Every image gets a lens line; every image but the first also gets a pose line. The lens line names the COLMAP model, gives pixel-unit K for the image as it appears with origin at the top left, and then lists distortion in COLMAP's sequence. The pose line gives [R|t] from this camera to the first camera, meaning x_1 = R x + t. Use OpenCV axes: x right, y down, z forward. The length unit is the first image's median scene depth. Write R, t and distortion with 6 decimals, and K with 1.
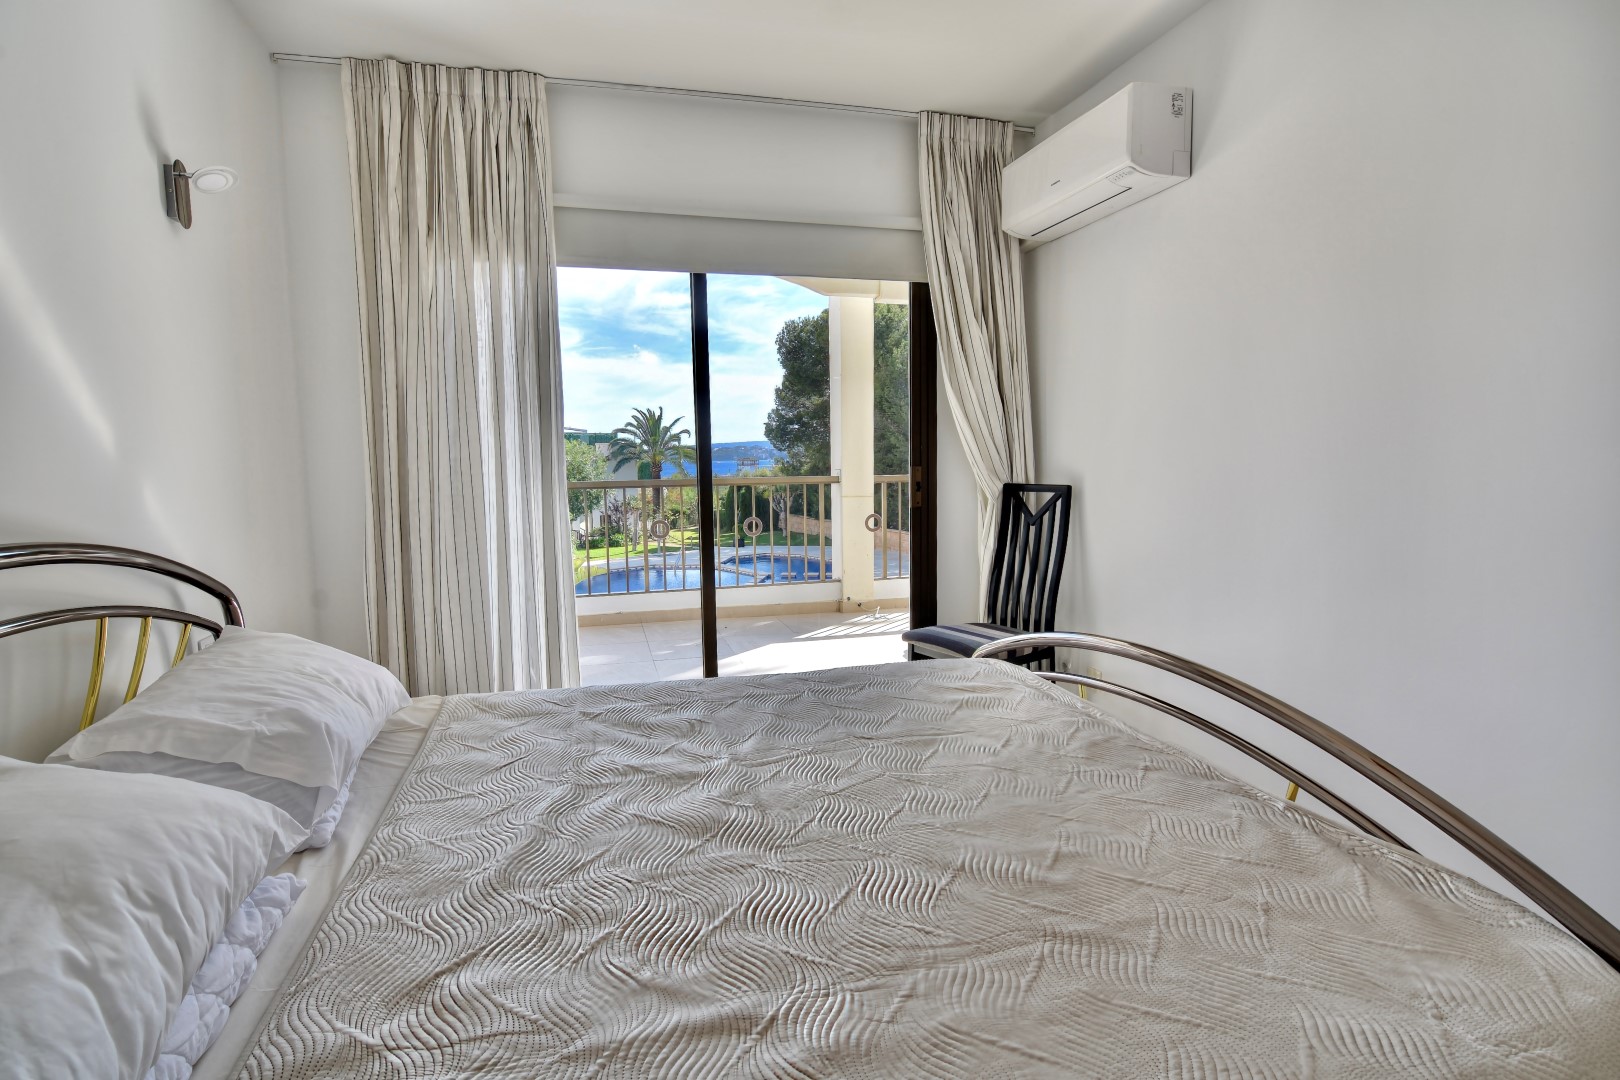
lens RADIAL K [[795.7, 0, 810.0], [0, 795.7, 540.0], [0, 0, 1]] dist [-0.006900, -0.000750]
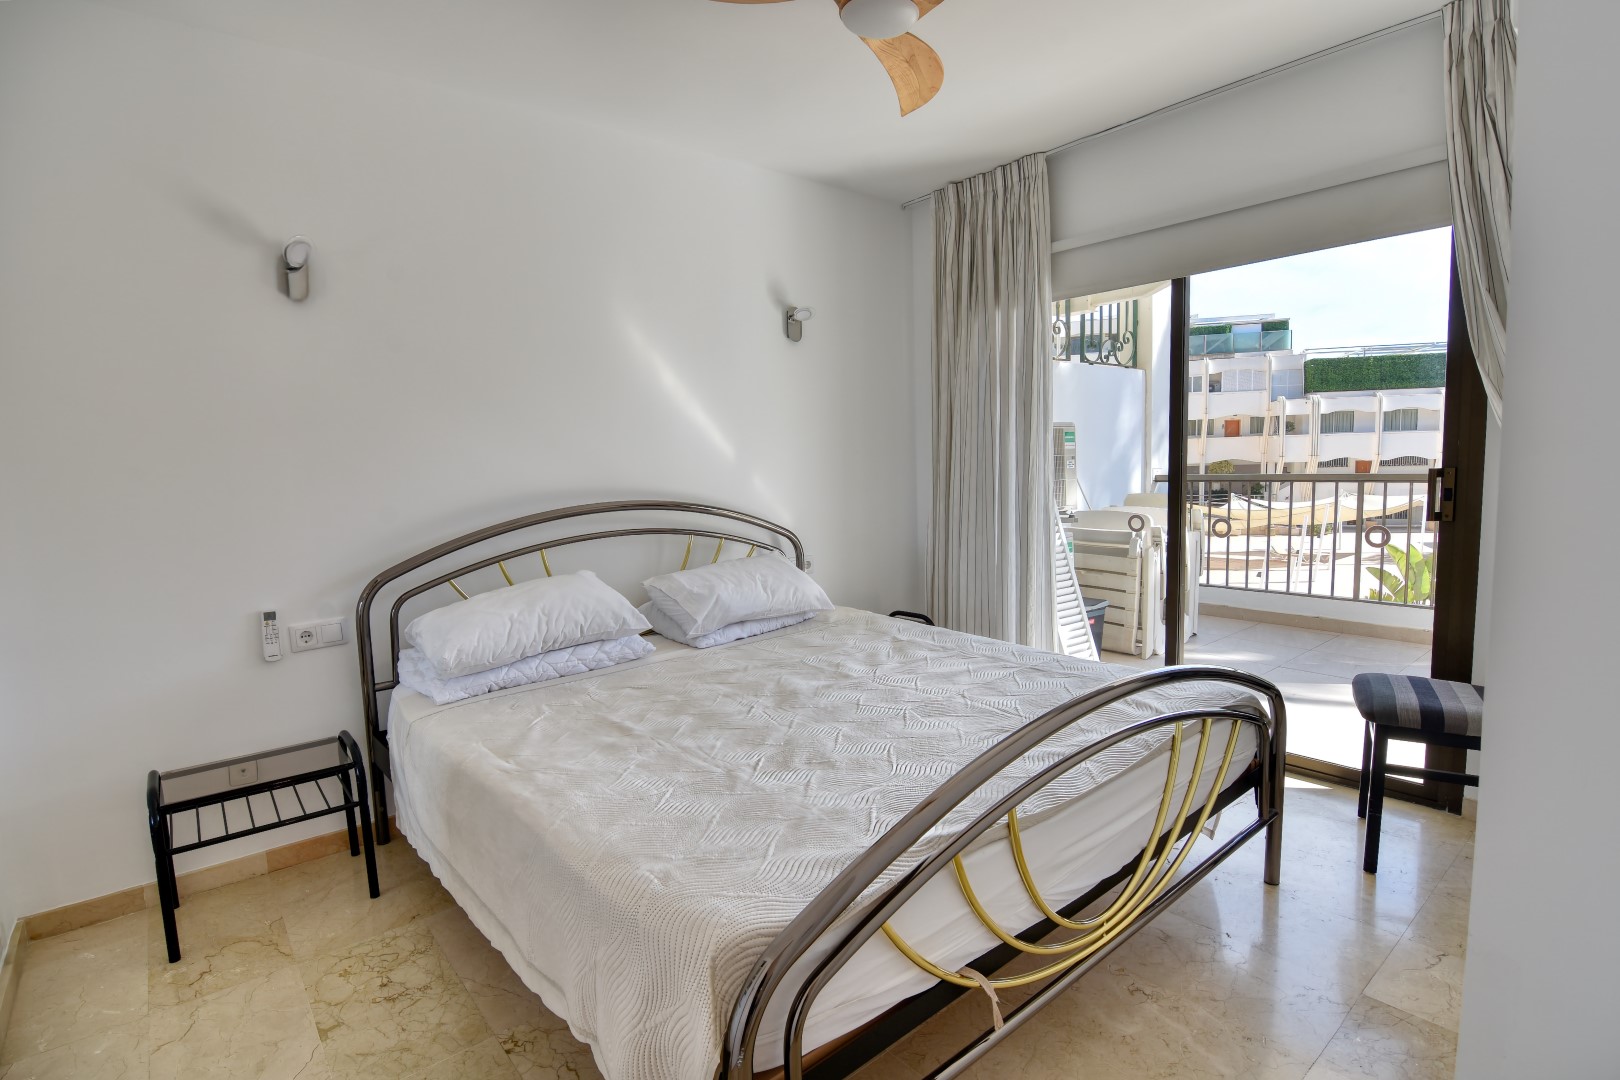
lens RADIAL K [[783.3, 0, 810.0], [0, 783.3, 540.0], [0, 0, 1]] dist [-0.016015, -0.000617]
pose [[0.422944, 0.098965, -0.900735, 0.933848], [-0.072171, 0.994539, 0.075384, -0.060193], [0.903277, 0.033124, 0.427777, 0.227030]]
